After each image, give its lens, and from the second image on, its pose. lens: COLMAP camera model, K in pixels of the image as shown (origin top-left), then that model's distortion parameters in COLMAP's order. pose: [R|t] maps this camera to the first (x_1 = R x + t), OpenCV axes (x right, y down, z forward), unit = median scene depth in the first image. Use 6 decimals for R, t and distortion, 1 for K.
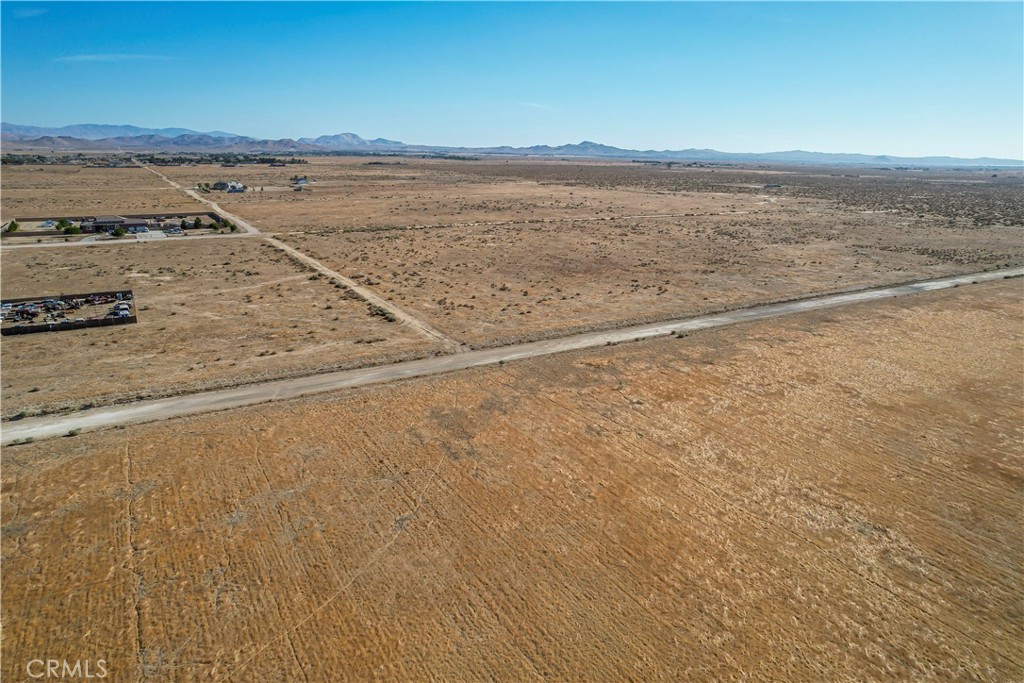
lens RADIAL K [[653.4, 0, 510.0], [0, 653.4, 344.2], [0, 0, 1]] dist [-0.074736, 0.068772]
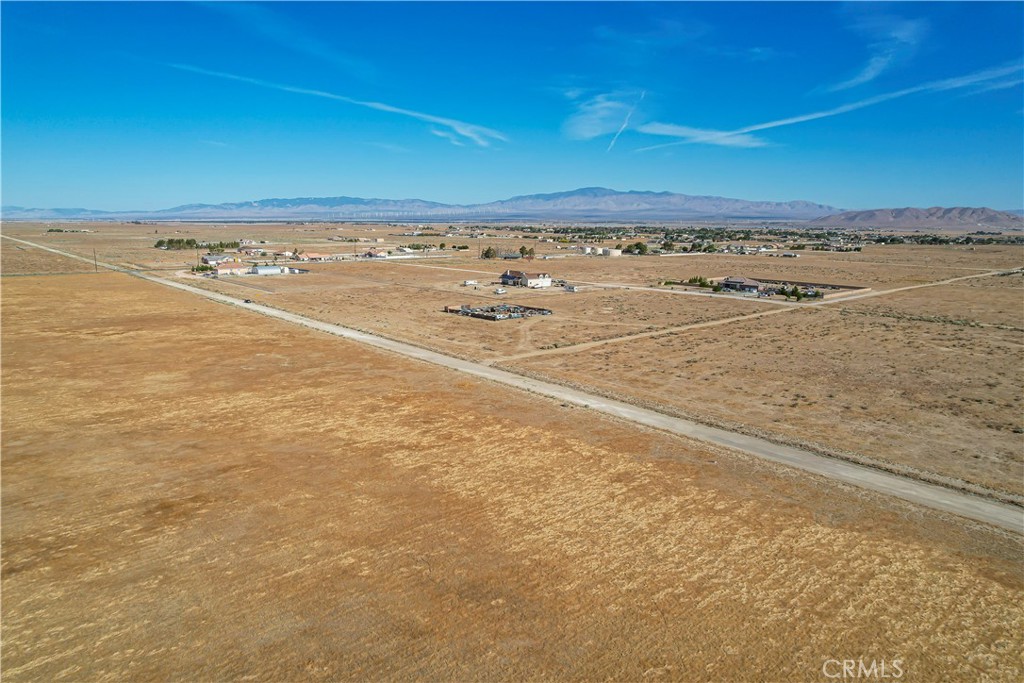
lens RADIAL K [[653.4, 0, 510.0], [0, 653.4, 344.2], [0, 0, 1]] dist [-0.074736, 0.068772]
pose [[0.188129, 0.169257, -0.967450, 1.044843], [-0.284351, 0.952238, 0.111301, -0.164386], [0.940081, 0.254157, 0.227271, 0.582026]]
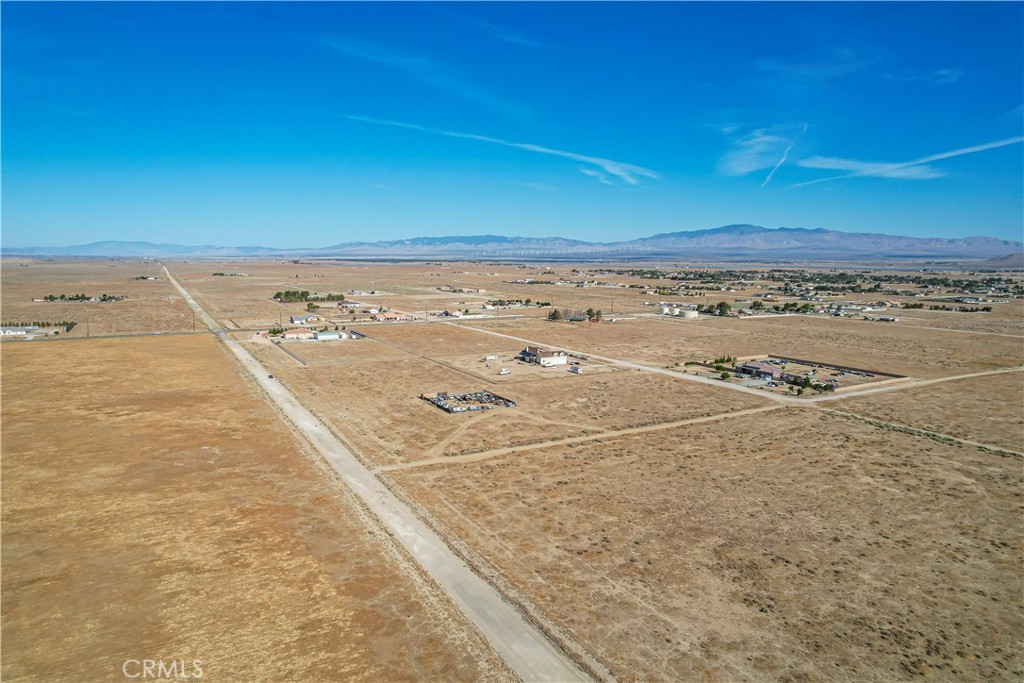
lens RADIAL K [[653.4, 0, 510.0], [0, 653.4, 344.2], [0, 0, 1]] dist [-0.074736, 0.068772]
pose [[-0.025492, 0.117396, -0.992758, 1.154262], [-0.291906, 0.948926, 0.119708, -0.455261], [0.956107, 0.292844, 0.010079, 0.976377]]
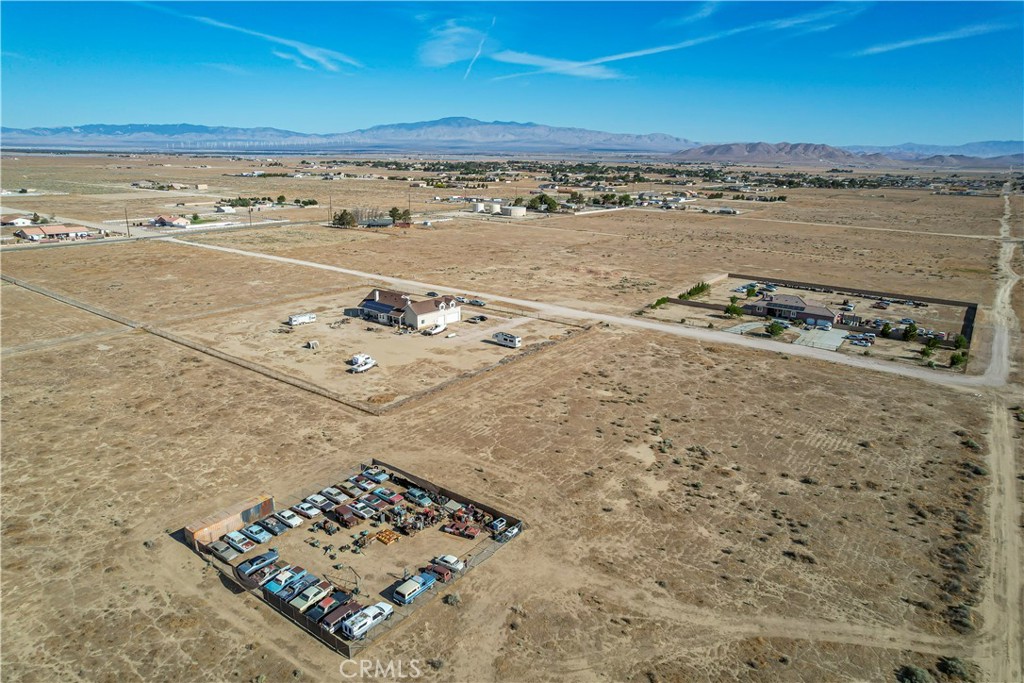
lens RADIAL K [[653.4, 0, 510.0], [0, 653.4, 344.2], [0, 0, 1]] dist [-0.074736, 0.068772]
pose [[0.381424, 0.252476, -0.889254, -0.154566], [-0.274554, 0.949511, 0.151821, -0.323301], [0.882687, 0.186240, 0.431484, 0.769118]]
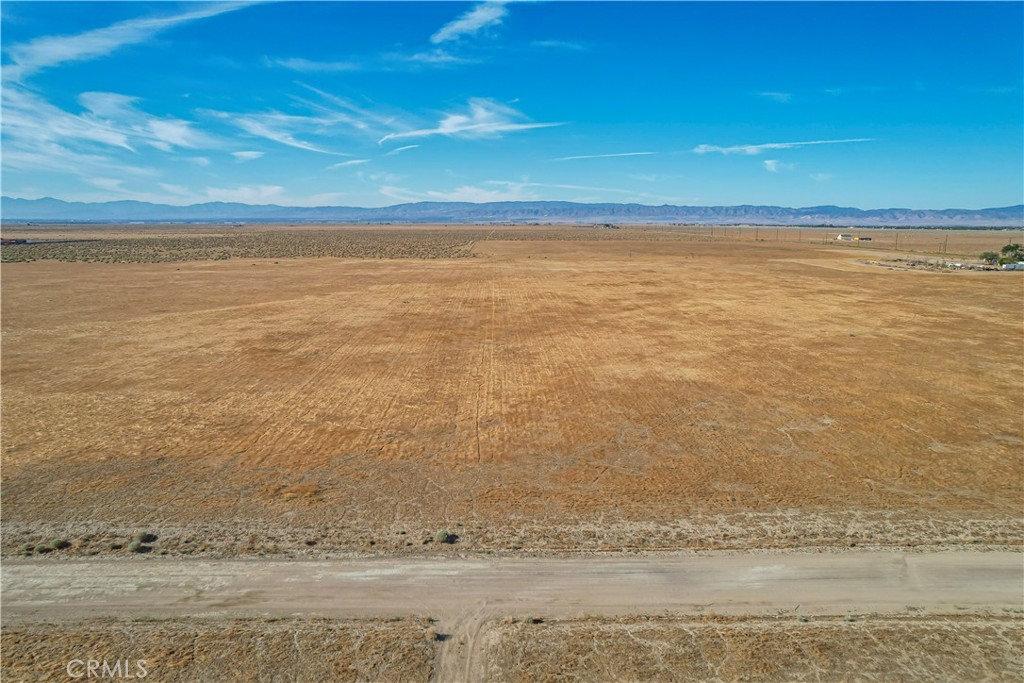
lens RADIAL K [[655.6, 0, 510.3], [0, 655.6, 335.0], [0, 0, 1]] dist [-0.077511, 0.072913]
pose [[-0.872250, -0.106095, 0.477414, -0.202419], [0.119784, 0.900108, 0.418877, -0.225813], [-0.474165, 0.422552, -0.772410, 0.968396]]
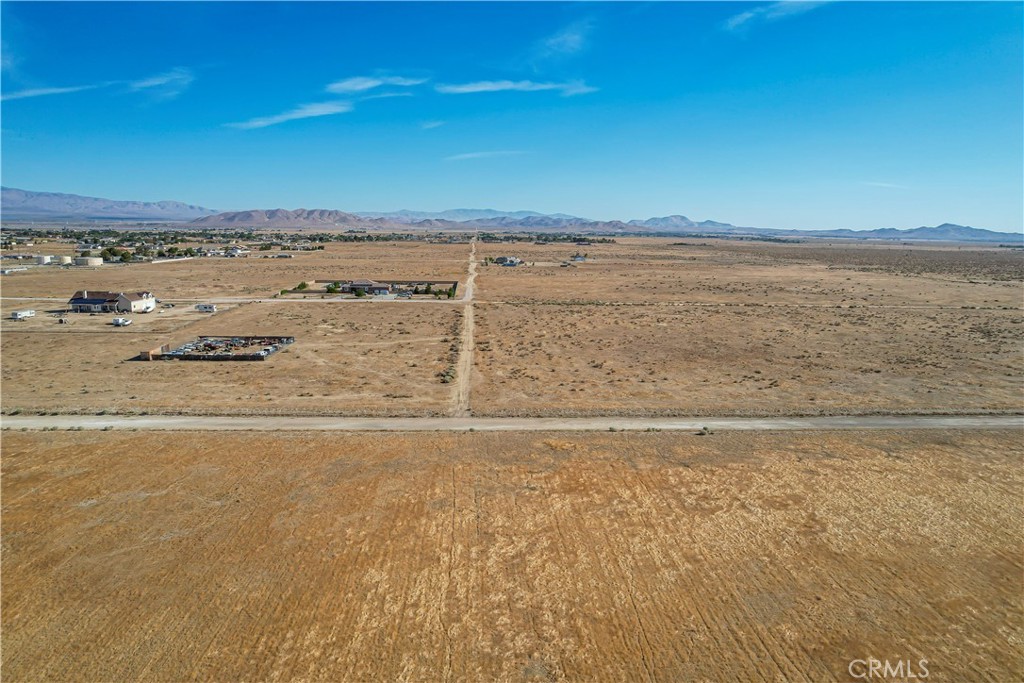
lens RADIAL K [[653.4, 0, 510.0], [0, 653.4, 344.2], [0, 0, 1]] dist [-0.074736, 0.068772]
pose [[0.884857, 0.078484, -0.459204, 0.368437], [-0.132855, 0.987287, -0.087262, -0.017239], [0.446517, 0.138222, 0.884034, 0.092014]]
